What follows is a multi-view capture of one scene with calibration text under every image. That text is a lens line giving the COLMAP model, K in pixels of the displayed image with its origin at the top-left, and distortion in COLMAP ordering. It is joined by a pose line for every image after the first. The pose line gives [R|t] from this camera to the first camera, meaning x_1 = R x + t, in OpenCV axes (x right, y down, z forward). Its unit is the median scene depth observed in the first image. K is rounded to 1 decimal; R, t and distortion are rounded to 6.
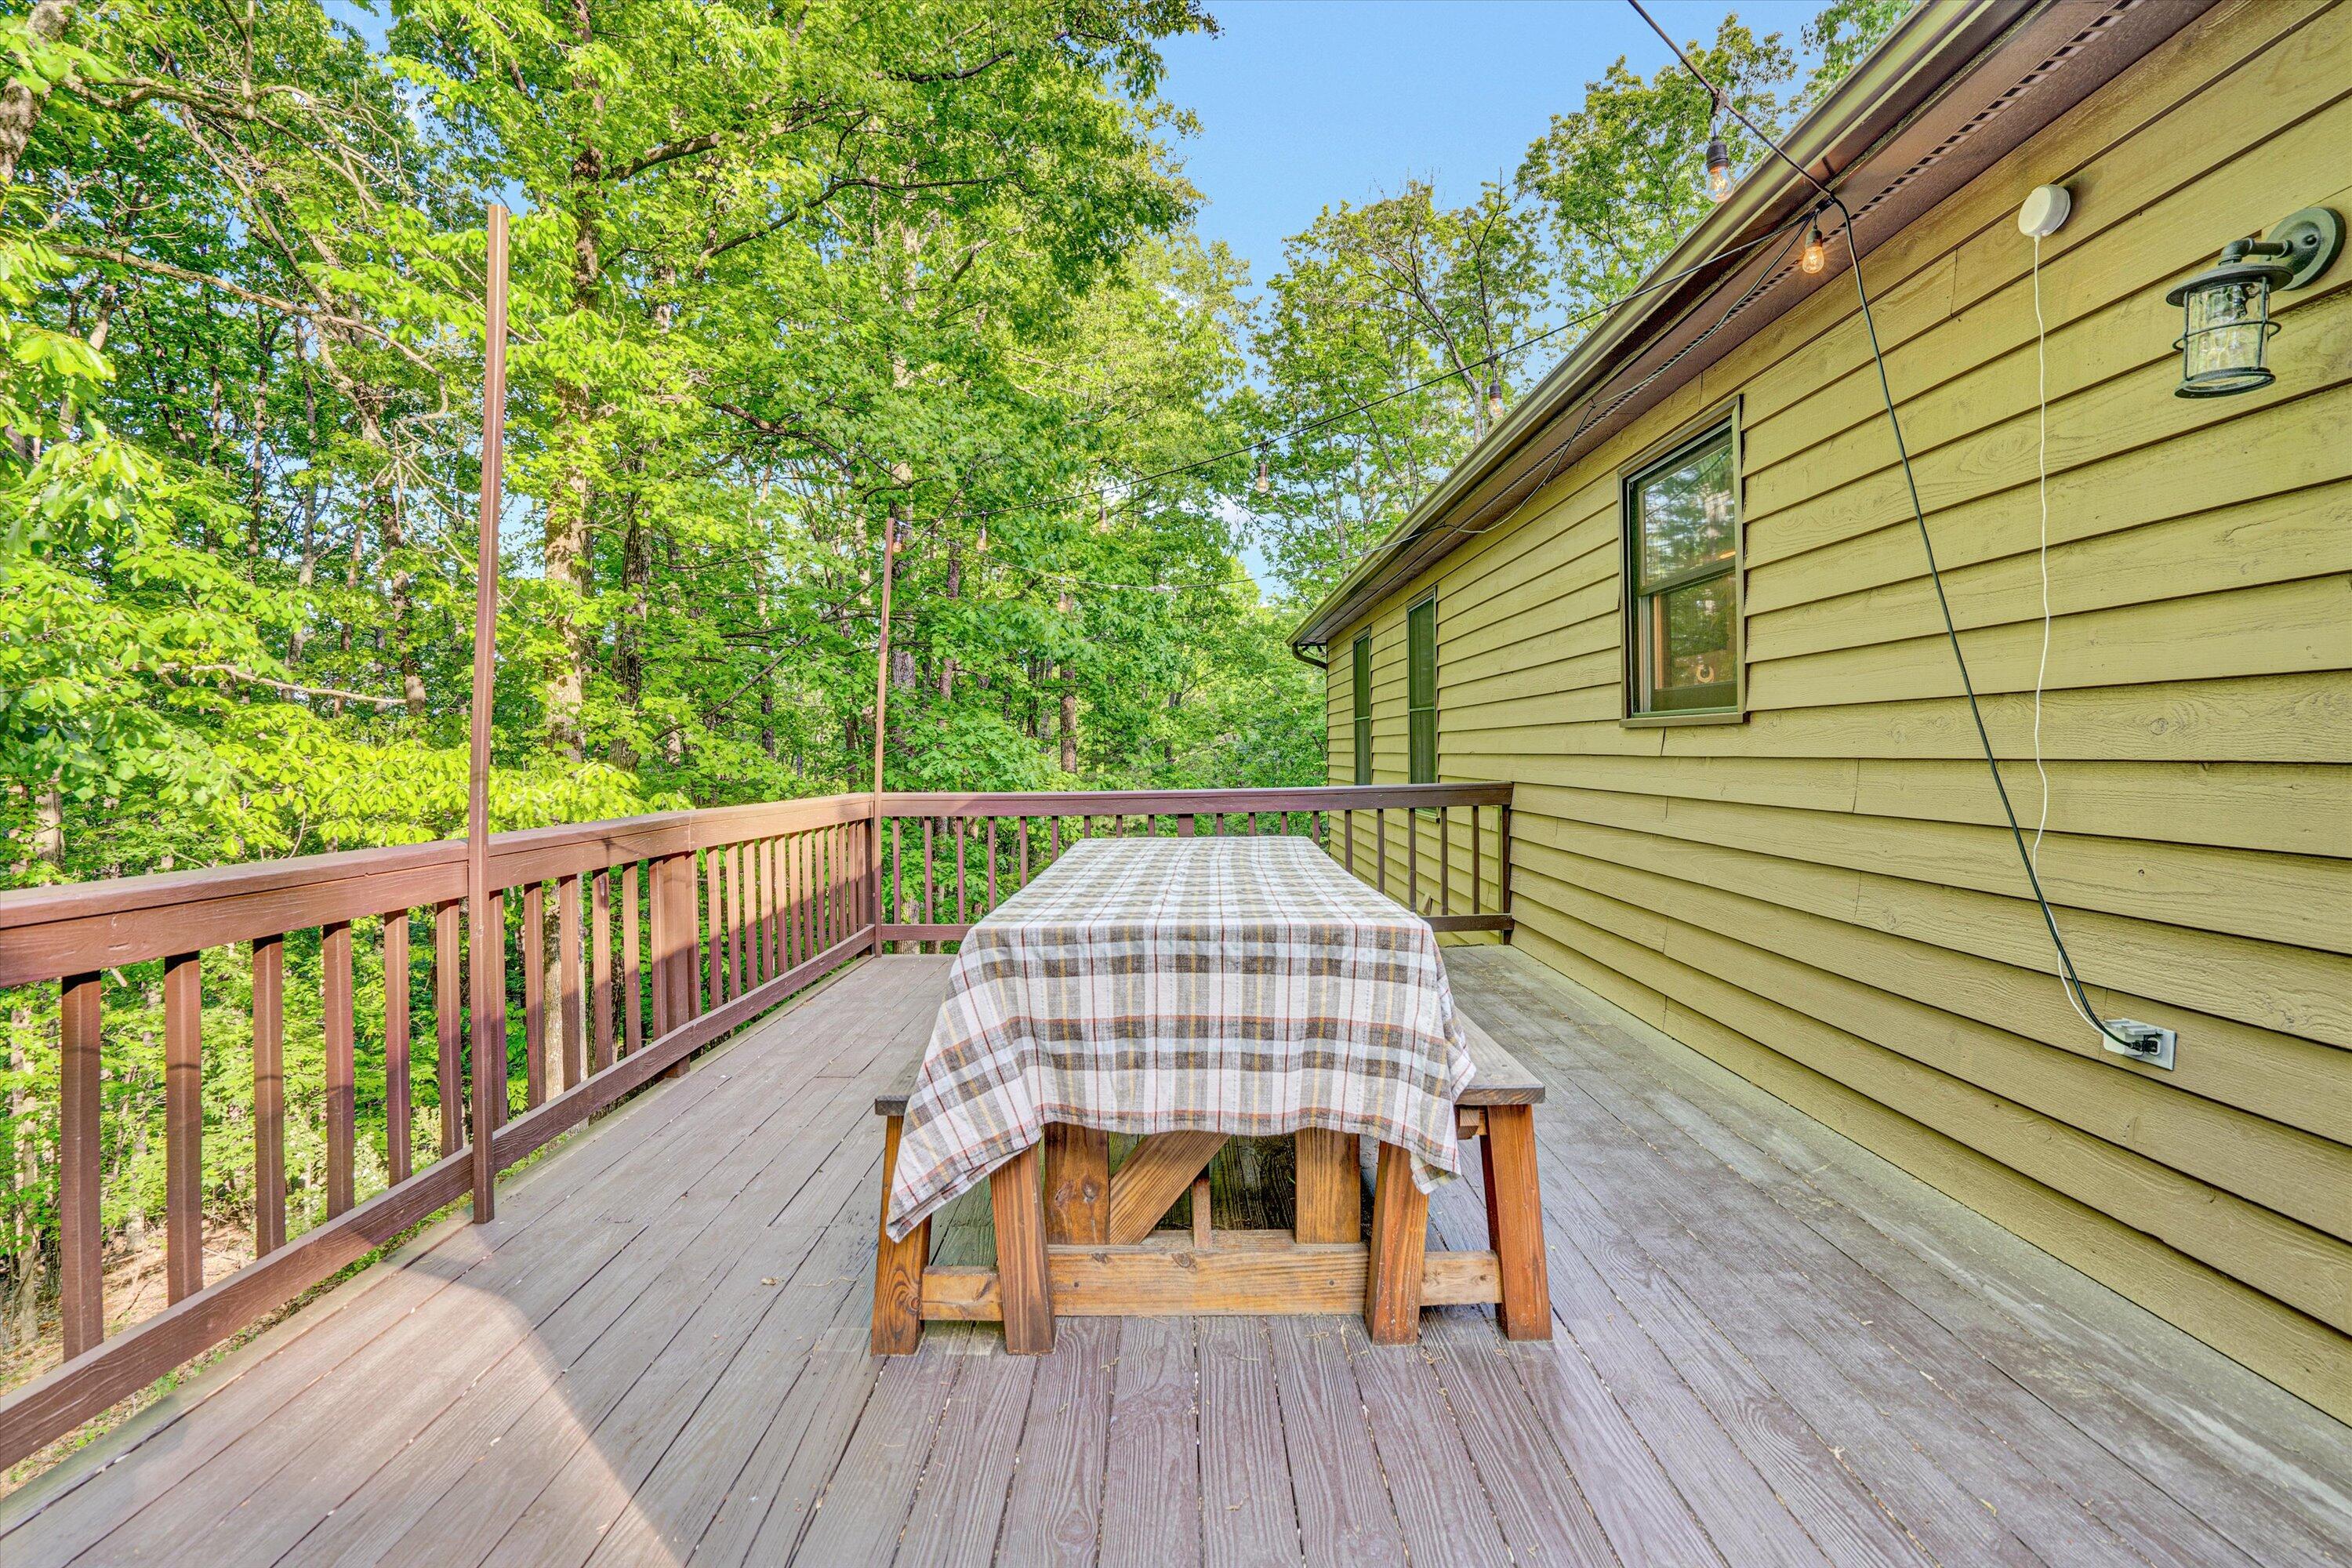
lens RADIAL K [[1108.0, 0, 1185.4], [0, 1108.0, 771.2], [0, 0, 1]] dist [-0.063768, 0.024643]
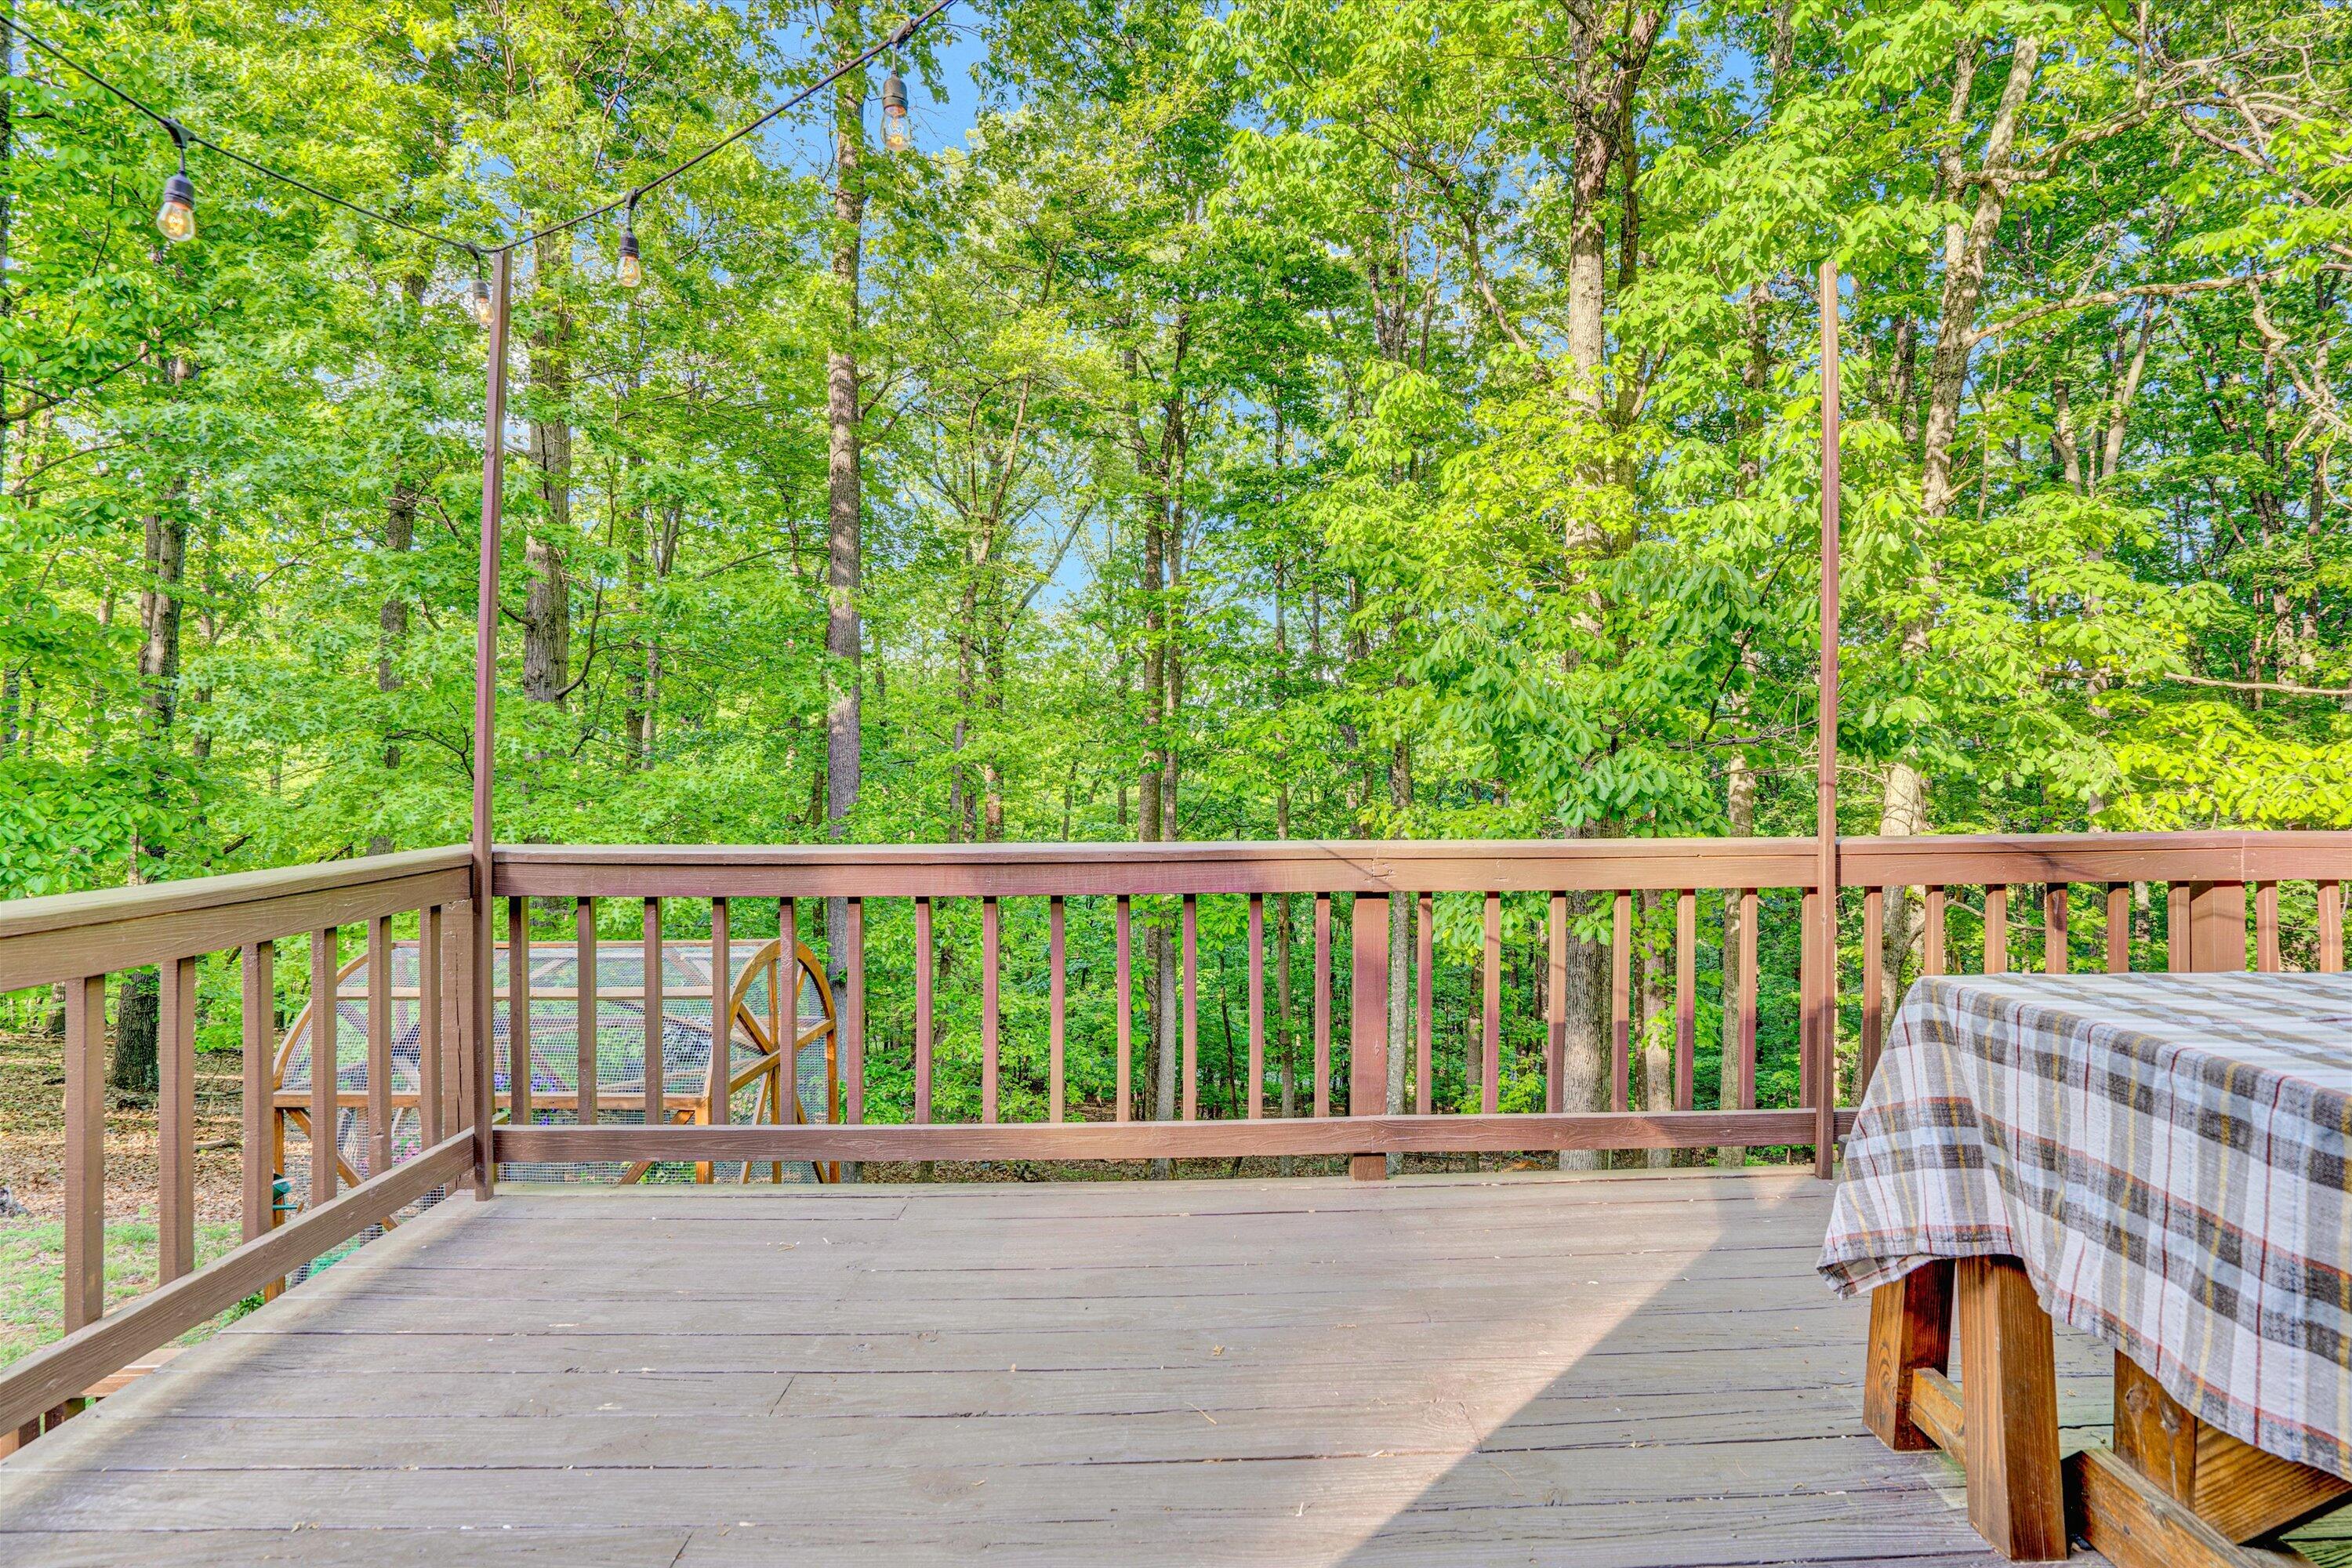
lens RADIAL K [[1108.0, 0, 1185.4], [0, 1108.0, 771.2], [0, 0, 1]] dist [-0.063768, 0.024643]
pose [[-0.012906, 0.009169, -0.999875, 0.160601], [-0.005140, 0.999944, 0.009236, -0.004253], [0.999904, 0.005258, -0.012858, 0.115378]]
